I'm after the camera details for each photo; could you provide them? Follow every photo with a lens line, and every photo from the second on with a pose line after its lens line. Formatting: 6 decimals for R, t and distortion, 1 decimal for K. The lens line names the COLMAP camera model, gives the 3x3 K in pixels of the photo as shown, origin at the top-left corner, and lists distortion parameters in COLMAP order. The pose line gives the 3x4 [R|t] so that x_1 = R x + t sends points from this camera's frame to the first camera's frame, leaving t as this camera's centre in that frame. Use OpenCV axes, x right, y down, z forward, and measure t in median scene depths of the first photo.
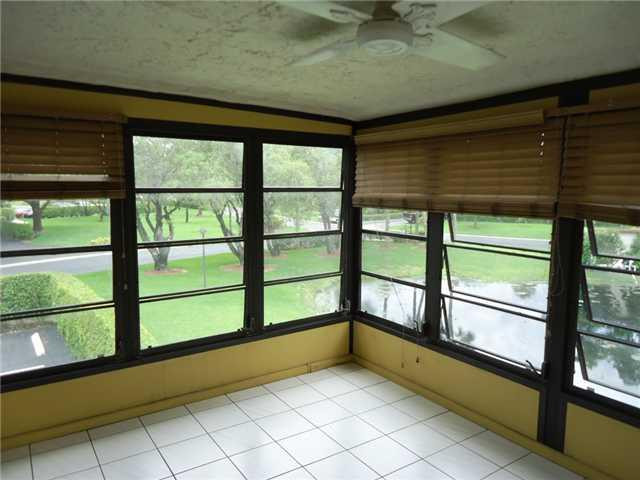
lens RADIAL K [[467.0, 0, 320.0], [0, 467.0, 240.0], [0, 0, 1]] dist [-0.003446, 0.000280]
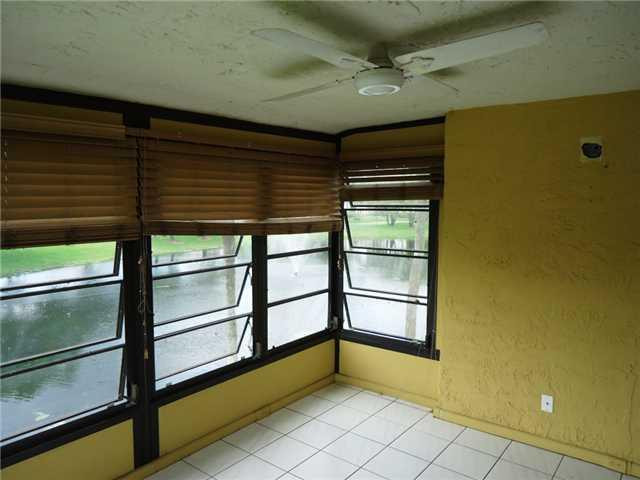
lens RADIAL K [[467.0, 0, 320.0], [0, 467.0, 240.0], [0, 0, 1]] dist [-0.003446, 0.000280]
pose [[-0.294044, -0.071899, 0.953084, -0.657227], [0.113520, 0.987481, 0.109517, -0.121941], [-0.949027, 0.140397, -0.282201, 1.054807]]
